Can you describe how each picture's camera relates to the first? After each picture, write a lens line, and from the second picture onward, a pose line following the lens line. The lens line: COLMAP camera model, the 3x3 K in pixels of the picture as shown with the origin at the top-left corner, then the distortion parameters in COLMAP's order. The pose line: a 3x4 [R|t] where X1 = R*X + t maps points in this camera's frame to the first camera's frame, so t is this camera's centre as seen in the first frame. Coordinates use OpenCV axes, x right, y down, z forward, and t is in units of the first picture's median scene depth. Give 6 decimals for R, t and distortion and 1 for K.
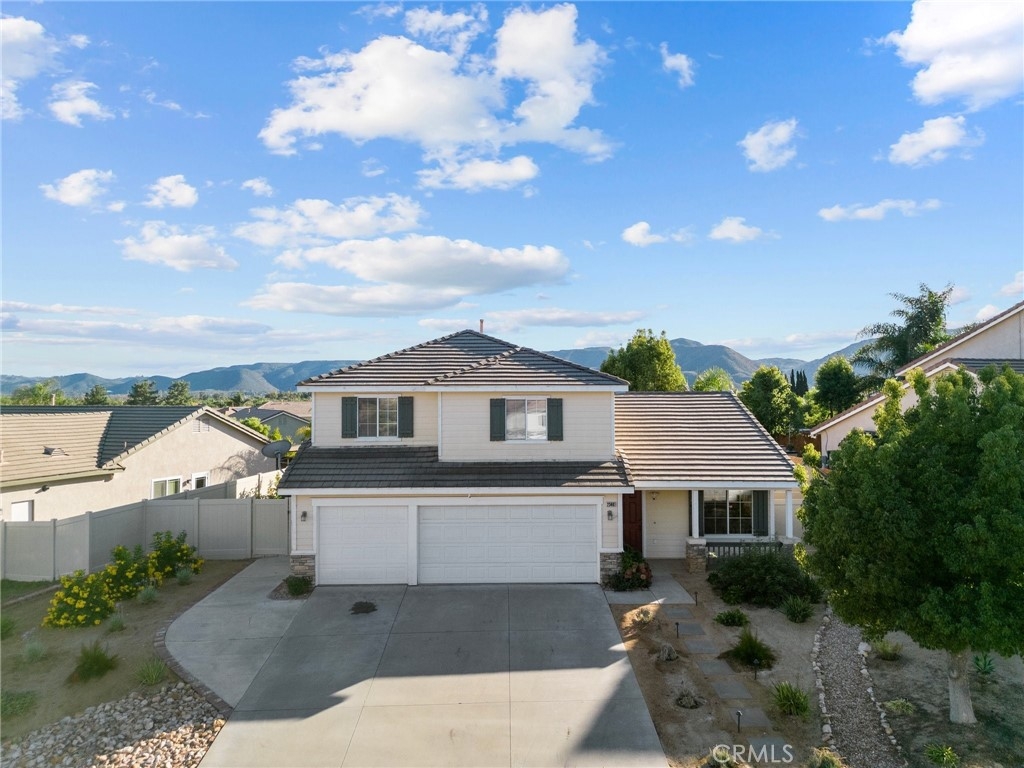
lens RADIAL K [[713.6, 0, 512.0], [0, 713.6, 384.0], [0, 0, 1]] dist [0.075978, -0.072047]
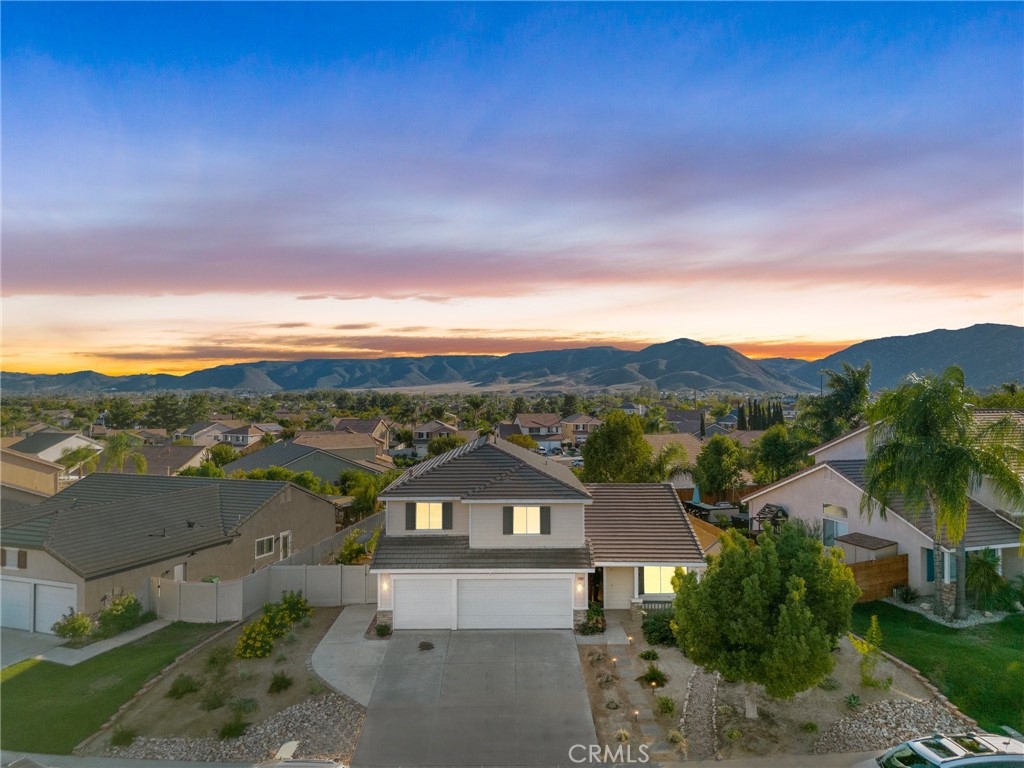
lens RADIAL K [[713.6, 0, 512.0], [0, 713.6, 384.0], [0, 0, 1]] dist [0.075978, -0.072047]
pose [[0.999989, 0.002794, -0.003657, -0.007058], [-0.002784, 0.999992, 0.002796, -0.270678], [0.003665, -0.002786, 0.999989, -0.590799]]
